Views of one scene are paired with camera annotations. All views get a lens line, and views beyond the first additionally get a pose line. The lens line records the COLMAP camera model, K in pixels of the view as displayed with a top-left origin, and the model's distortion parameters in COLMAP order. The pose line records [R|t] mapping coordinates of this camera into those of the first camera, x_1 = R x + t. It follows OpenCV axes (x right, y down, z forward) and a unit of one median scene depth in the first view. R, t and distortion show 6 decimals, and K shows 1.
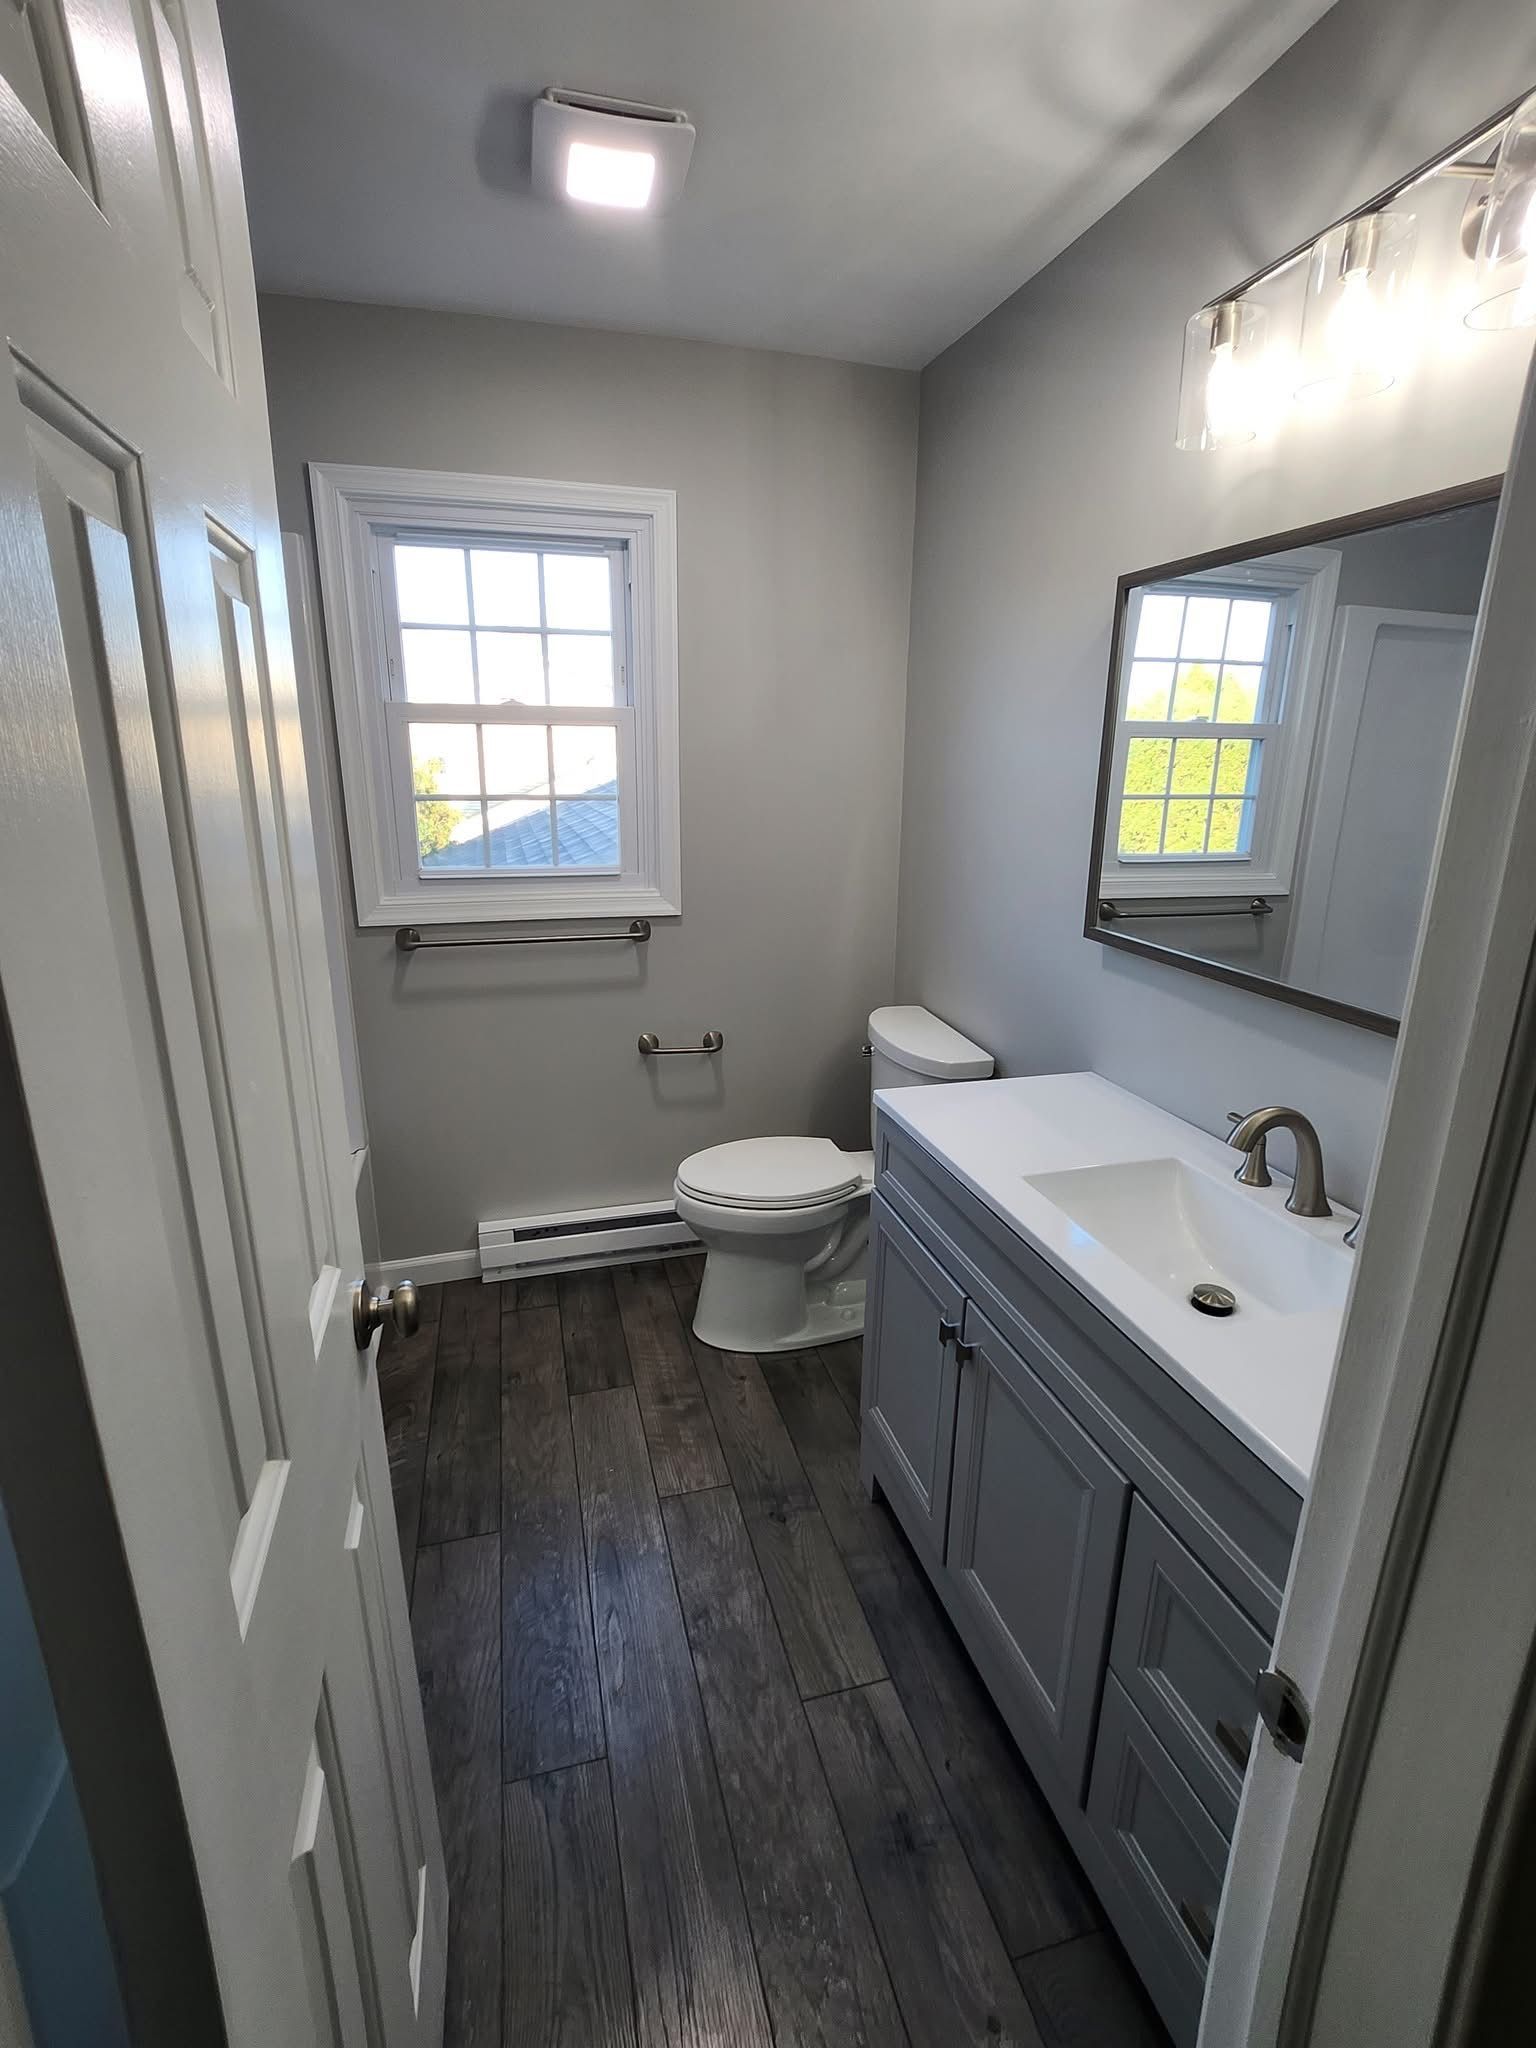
lens RADIAL K [[958.0, 0, 768.0], [0, 958.0, 1024.0], [0, 0, 1]] dist [-0.074291, 0.028621]
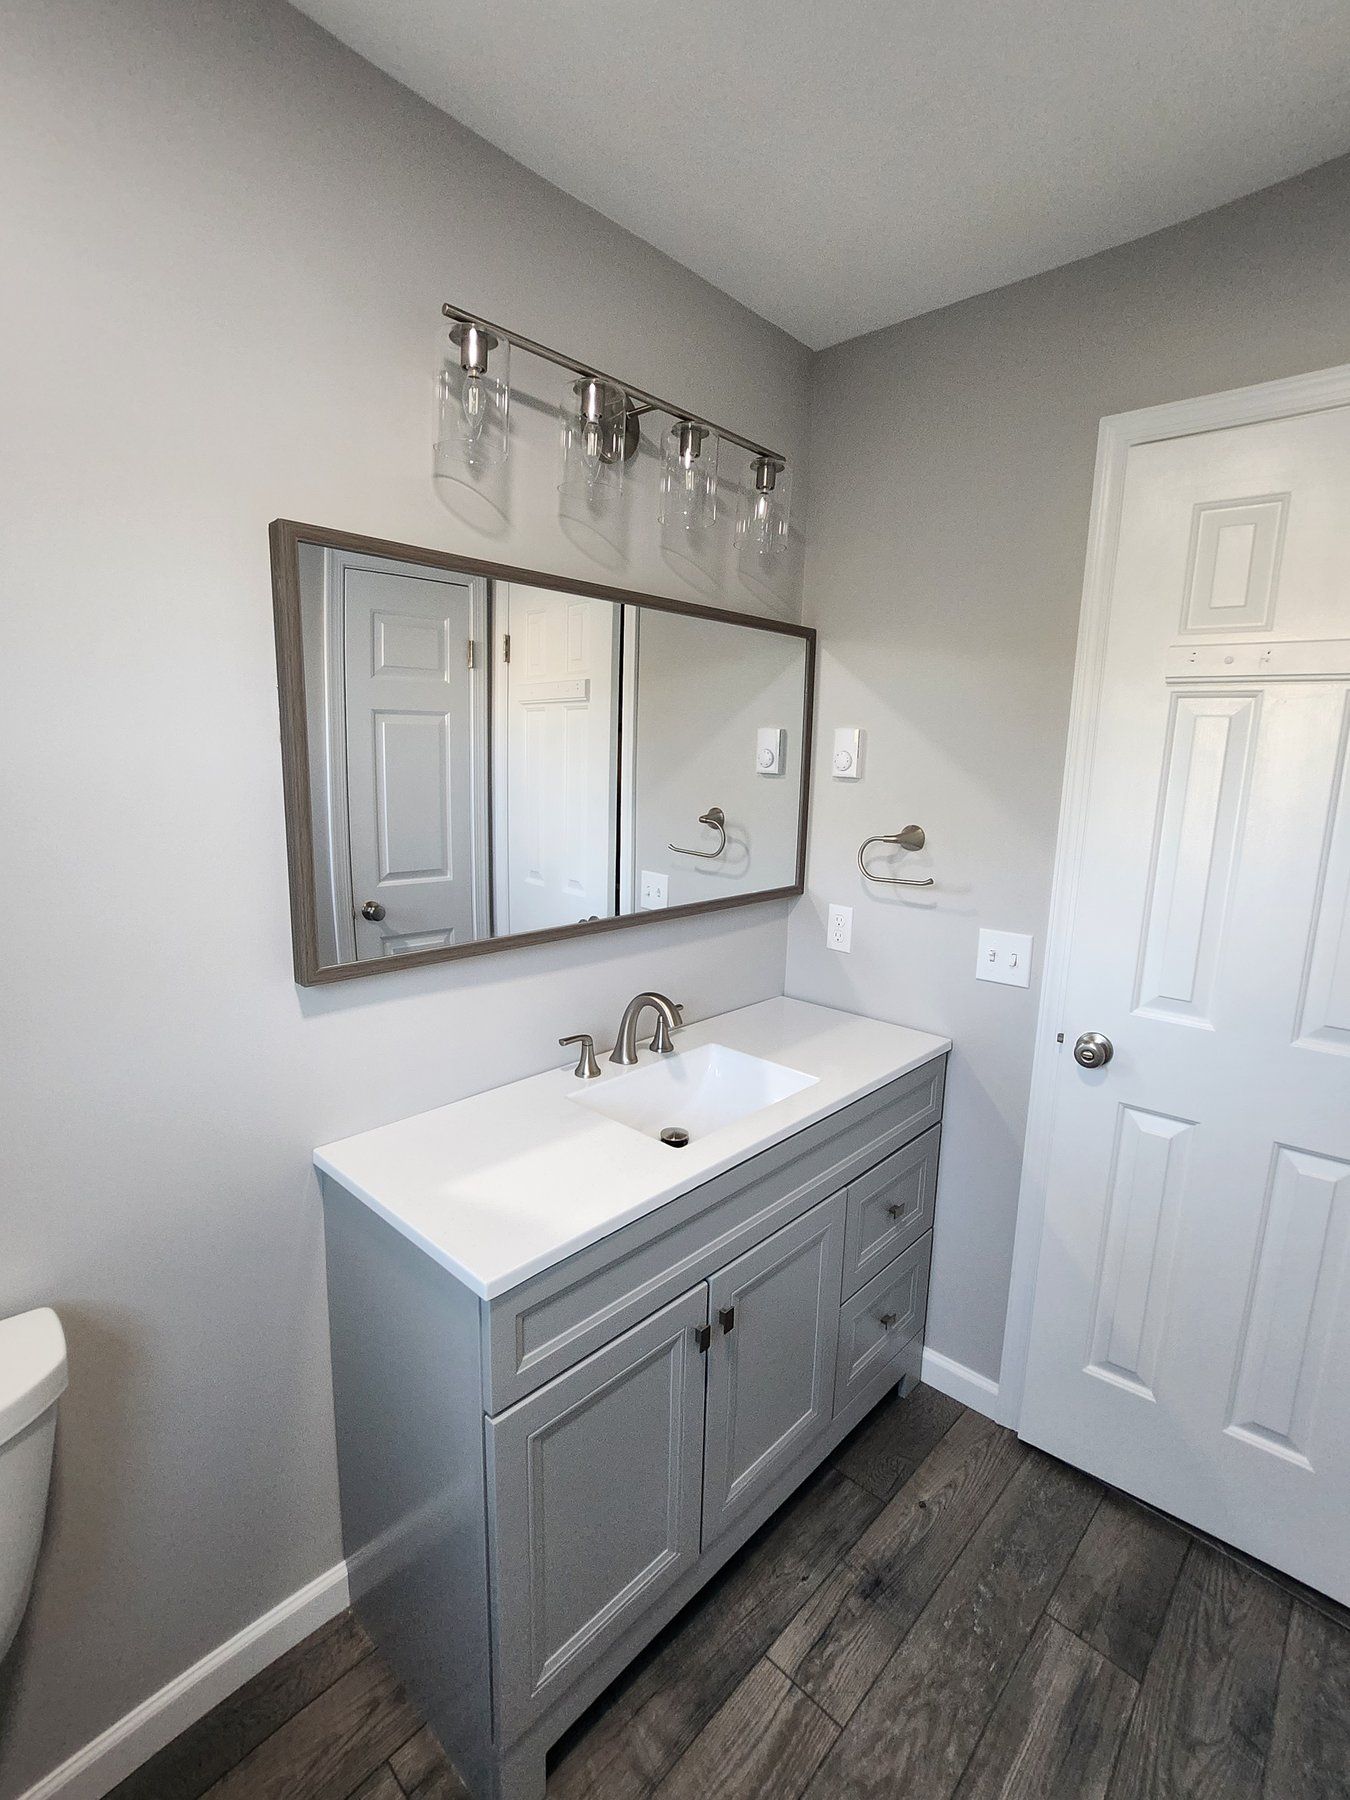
lens RADIAL K [[842.0, 0, 675.0], [0, 842.0, 900.0], [0, 0, 1]] dist [-0.074291, 0.028621]
pose [[-0.521220, -0.172949, 0.835715, -0.431556], [0.206965, 0.924403, 0.320383, -0.373618], [-0.827947, 0.339954, -0.446022, 1.268752]]
